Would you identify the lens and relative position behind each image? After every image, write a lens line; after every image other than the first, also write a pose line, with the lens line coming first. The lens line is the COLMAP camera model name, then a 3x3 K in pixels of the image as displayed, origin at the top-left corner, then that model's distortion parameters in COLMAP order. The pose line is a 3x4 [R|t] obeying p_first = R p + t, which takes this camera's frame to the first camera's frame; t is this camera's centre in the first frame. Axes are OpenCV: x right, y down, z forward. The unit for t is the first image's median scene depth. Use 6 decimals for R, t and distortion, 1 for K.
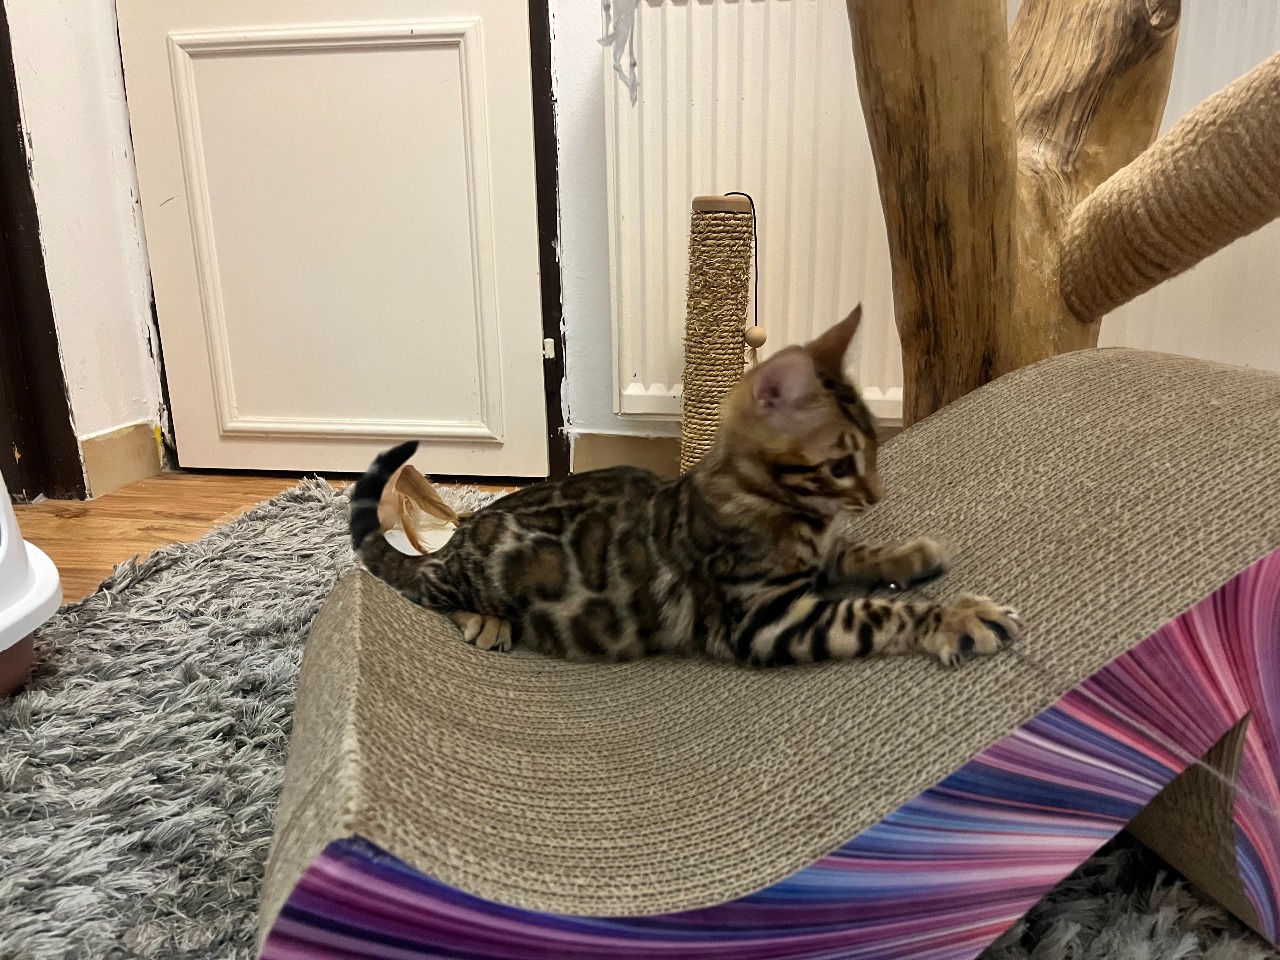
lens RADIAL K [[976.1, 0, 661.0], [0, 976.1, 462.6], [0, 0, 1]] dist [0.053799, -0.076382]
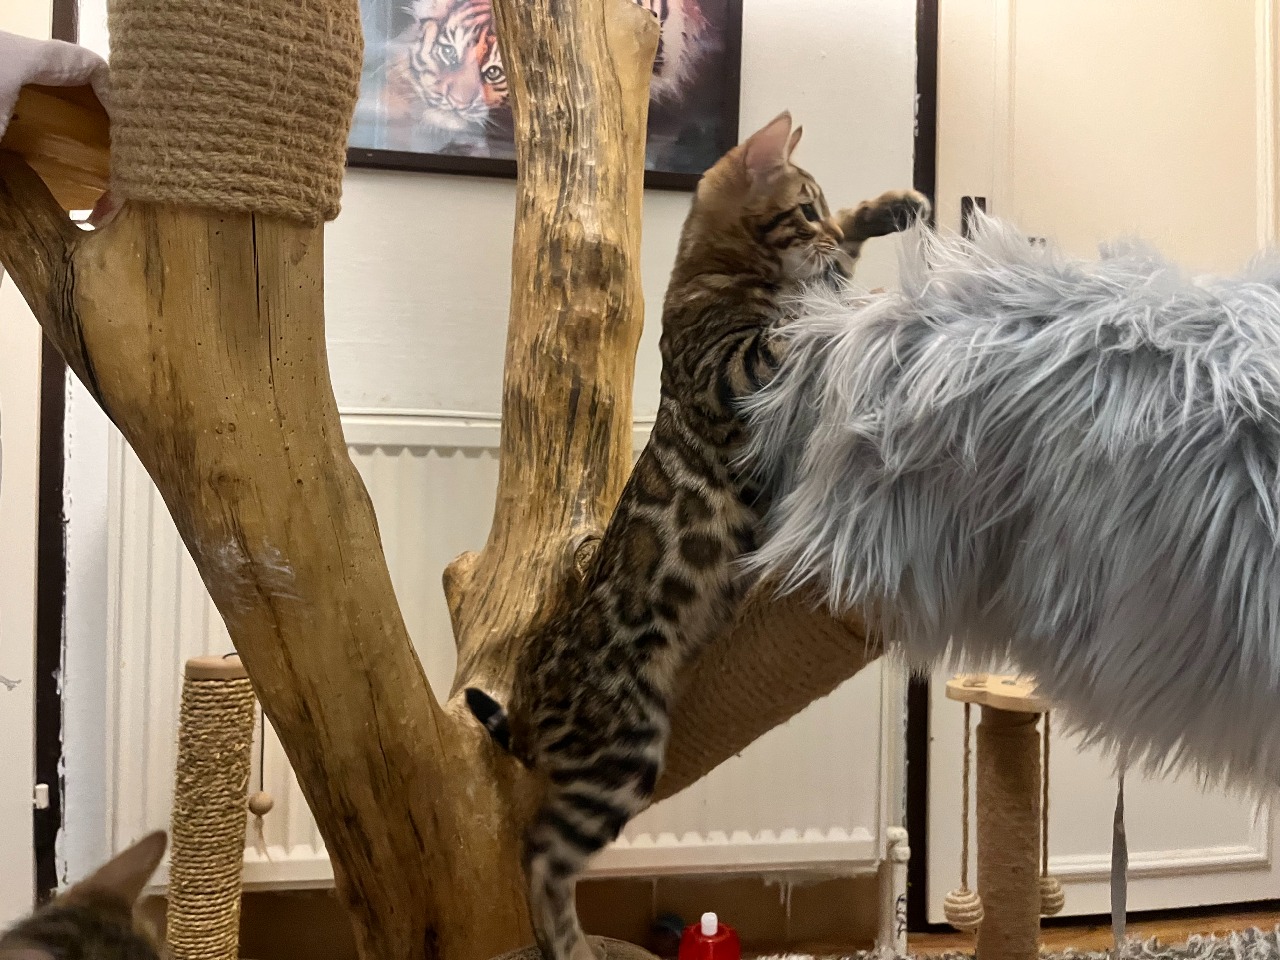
lens RADIAL K [[976.1, 0, 660.3], [0, 976.1, 472.9], [0, 0, 1]] dist [0.053799, -0.076382]
pose [[0.952126, 0.030331, 0.304199, 0.238822], [0.049304, 0.966804, -0.250716, -0.275352], [-0.301705, 0.253712, 0.919024, -0.029849]]
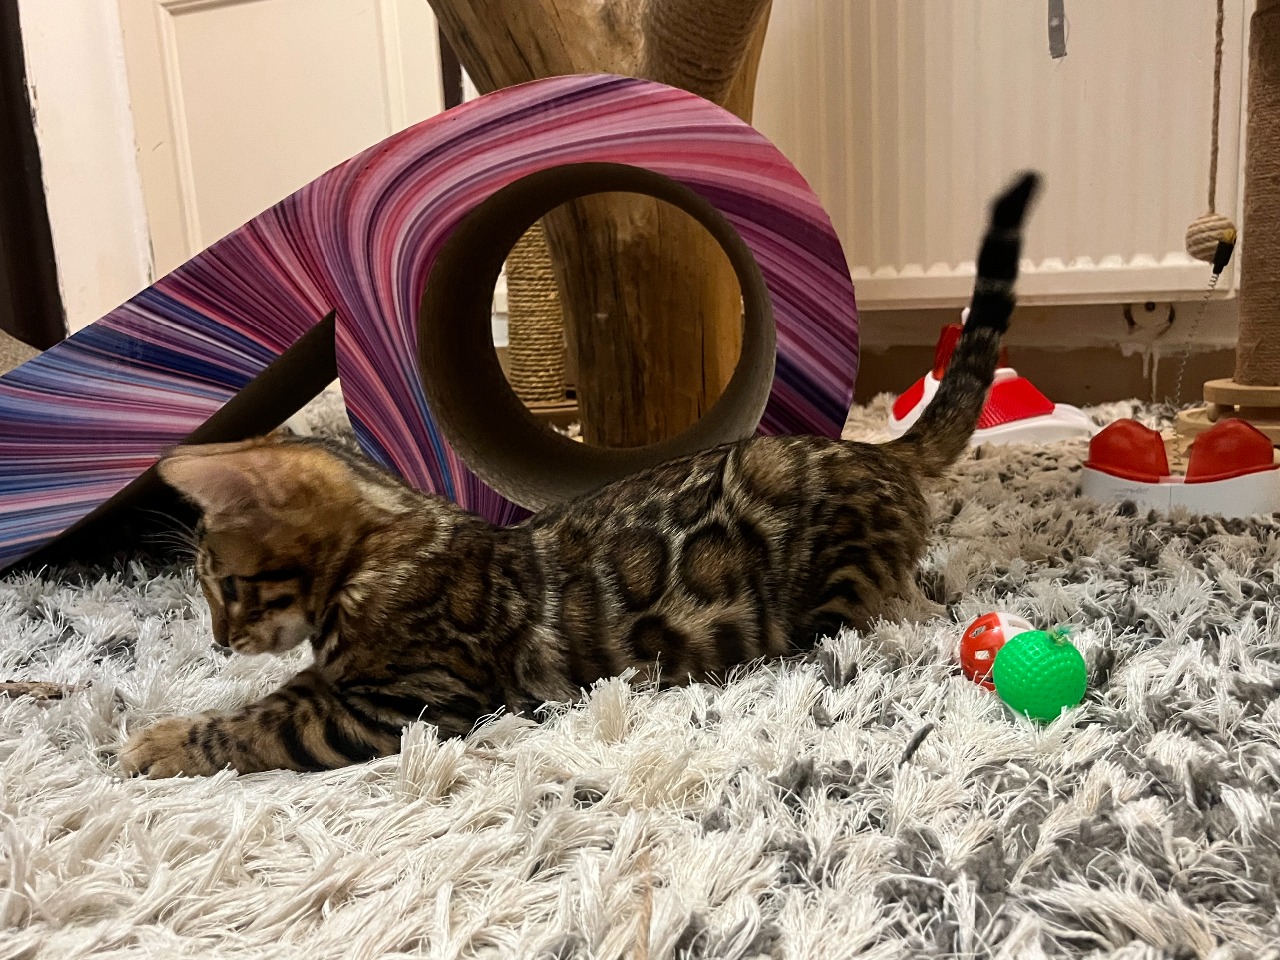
lens RADIAL K [[1170.7, 0, 662.8], [0, 1170.7, 471.4], [0, 0, 1]] dist [0.015809, 0.000000]
pose [[0.961582, 0.012010, -0.274255, 0.790918], [-0.026677, 0.998402, -0.049815, 0.291684], [0.273219, 0.055217, 0.960366, -0.196365]]
